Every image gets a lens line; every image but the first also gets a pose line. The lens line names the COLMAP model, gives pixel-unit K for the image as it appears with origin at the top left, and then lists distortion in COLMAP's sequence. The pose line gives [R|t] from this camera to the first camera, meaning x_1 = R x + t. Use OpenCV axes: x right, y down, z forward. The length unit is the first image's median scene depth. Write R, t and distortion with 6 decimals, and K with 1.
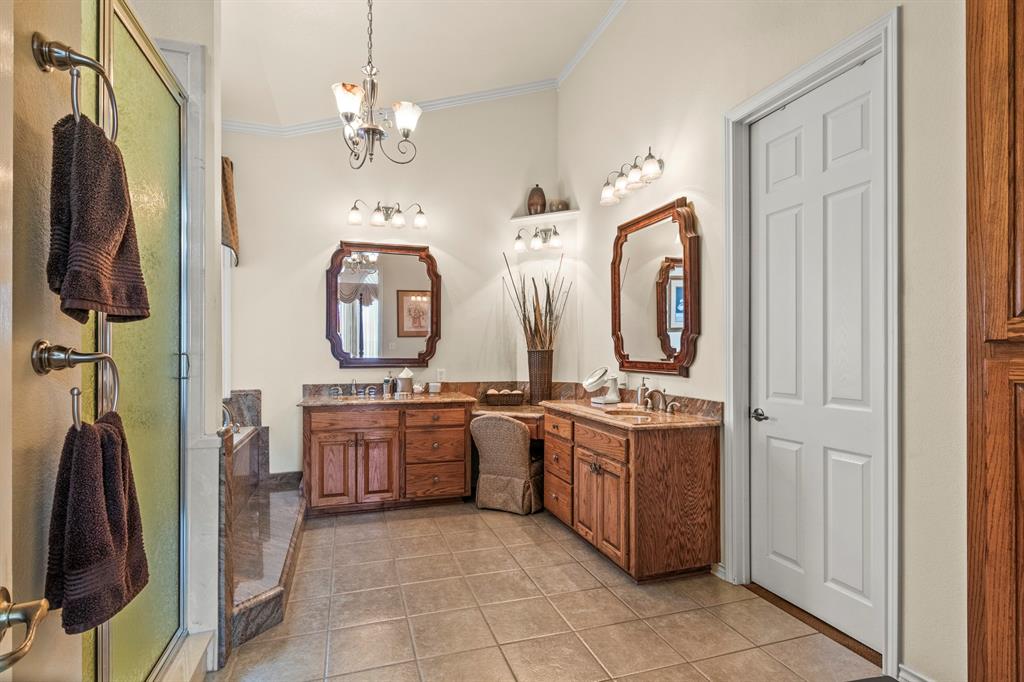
lens RADIAL K [[523.8, 0, 511.7], [0, 523.8, 346.1], [0, 0, 1]] dist [-0.001303, -0.000872]
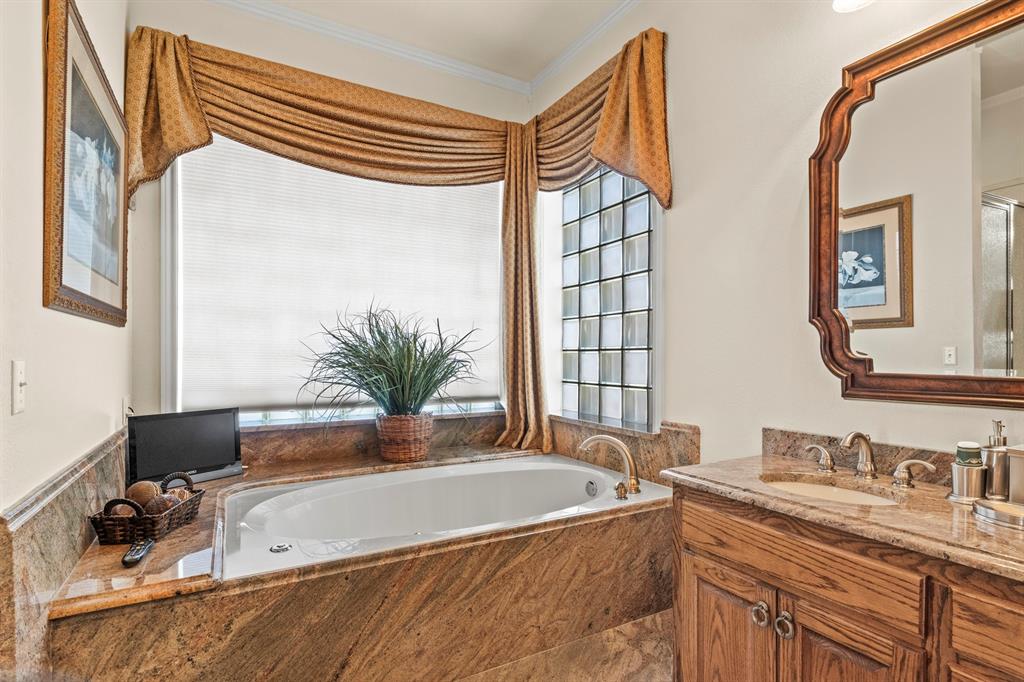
lens RADIAL K [[523.8, 0, 521.1], [0, 523.8, 356.6], [0, 0, 1]] dist [-0.001303, -0.000872]
pose [[0.187645, 0.000627, -0.982237, 0.003912], [0.004666, 0.999988, 0.001530, 0.010645], [0.982226, -0.004870, 0.187640, 0.691787]]
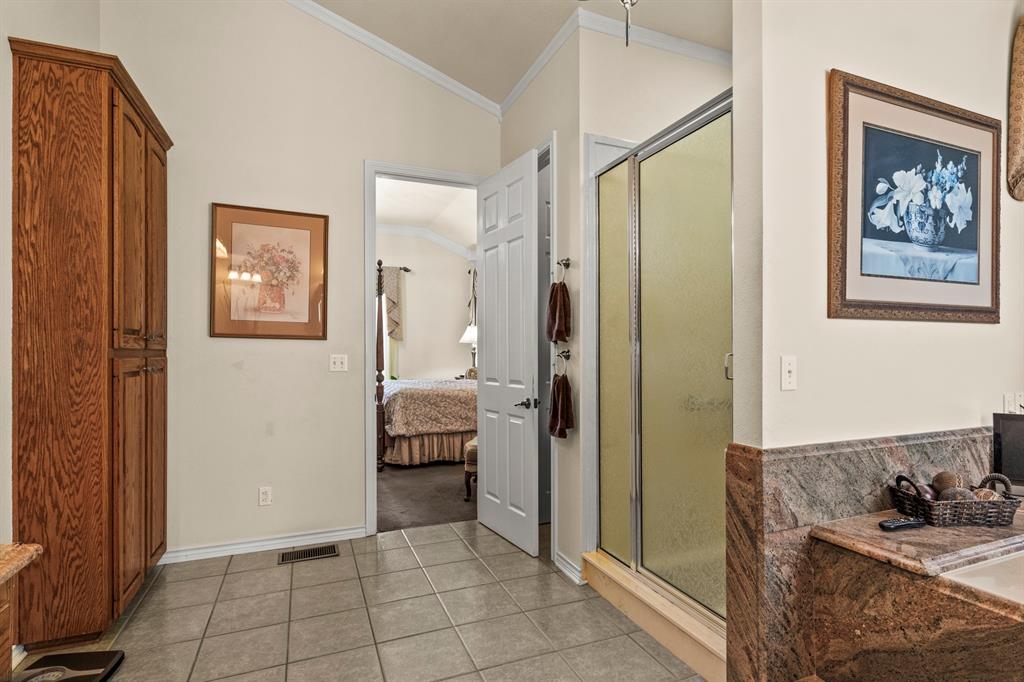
lens RADIAL K [[523.8, 0, 516.0], [0, 523.8, 346.1], [0, 0, 1]] dist [-0.001303, -0.000872]
pose [[-0.997199, -0.003060, -0.074737, -0.162460], [-0.002405, 0.999958, -0.008850, 0.003885], [0.074761, -0.008645, -0.997164, 1.194782]]
